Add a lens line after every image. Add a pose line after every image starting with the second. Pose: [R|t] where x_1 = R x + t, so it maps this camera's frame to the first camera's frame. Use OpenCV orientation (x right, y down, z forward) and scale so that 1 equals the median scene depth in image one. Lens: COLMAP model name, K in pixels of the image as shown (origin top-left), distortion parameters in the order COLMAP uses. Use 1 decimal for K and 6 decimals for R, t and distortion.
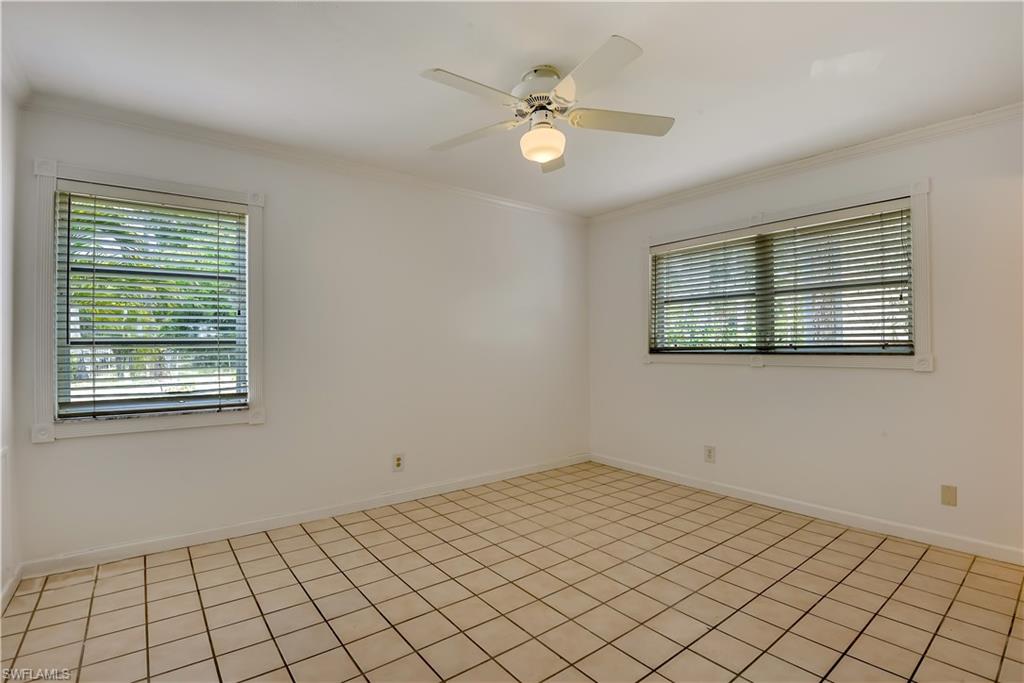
lens RADIAL K [[467.5, 0, 506.6], [0, 467.5, 345.6], [0, 0, 1]] dist [-0.002732, -0.002916]
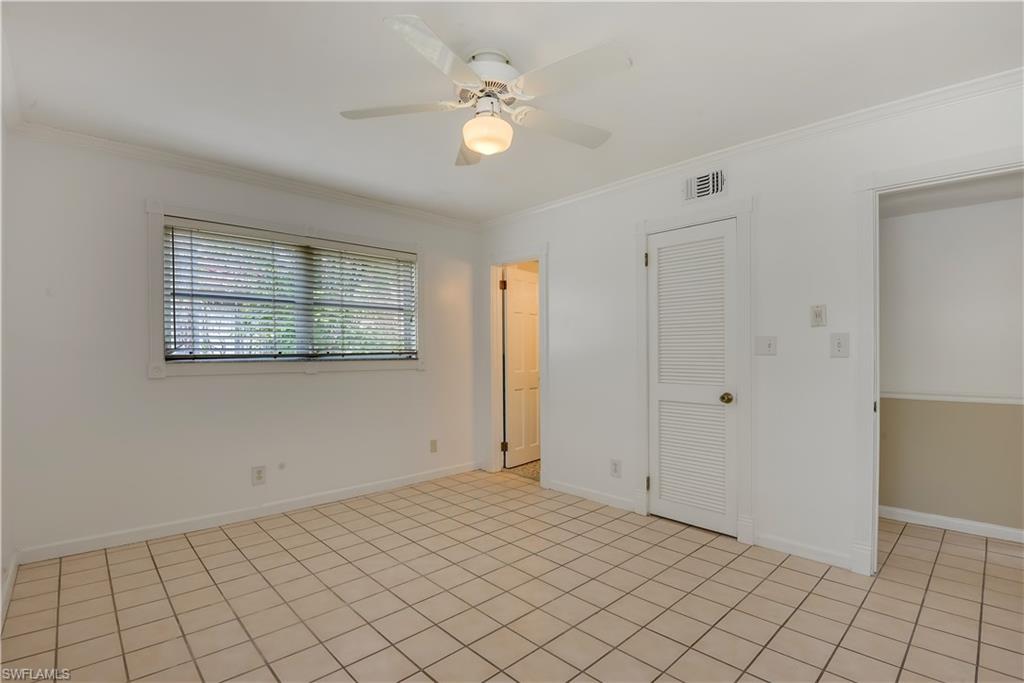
lens RADIAL K [[467.5, 0, 507.4], [0, 467.5, 343.9], [0, 0, 1]] dist [-0.002732, -0.002916]
pose [[-0.061227, 0.023080, 0.997857, -0.549115], [-0.002011, 0.999728, -0.023247, 0.003632], [-0.998122, -0.003430, -0.061164, 0.665183]]
